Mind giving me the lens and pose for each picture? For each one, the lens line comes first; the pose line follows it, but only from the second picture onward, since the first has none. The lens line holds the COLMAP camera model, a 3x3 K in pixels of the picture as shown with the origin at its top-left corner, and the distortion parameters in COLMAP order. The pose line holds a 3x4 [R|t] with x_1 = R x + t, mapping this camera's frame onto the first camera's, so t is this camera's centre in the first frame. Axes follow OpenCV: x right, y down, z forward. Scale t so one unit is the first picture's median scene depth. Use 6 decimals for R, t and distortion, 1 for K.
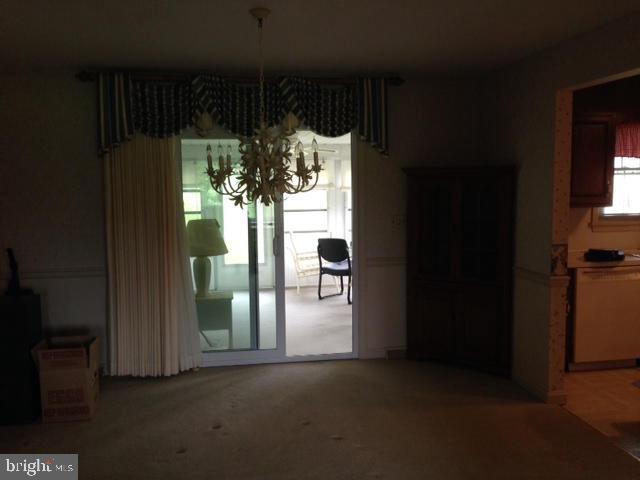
lens RADIAL K [[598.3, 0, 321.7], [0, 598.3, 239.1], [0, 0, 1]] dist [0.049978, 0.000000]
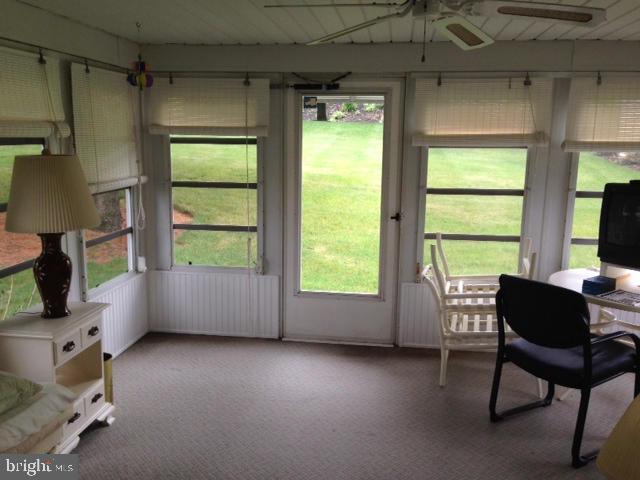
lens RADIAL K [[598.3, 0, 319.5], [0, 598.3, 239.9], [0, 0, 1]] dist [0.049978, 0.000000]
pose [[0.958217, 0.078849, -0.274960, -0.012227], [-0.055743, 0.994301, 0.090871, -0.050479], [0.280558, -0.071747, 0.957152, 0.569606]]
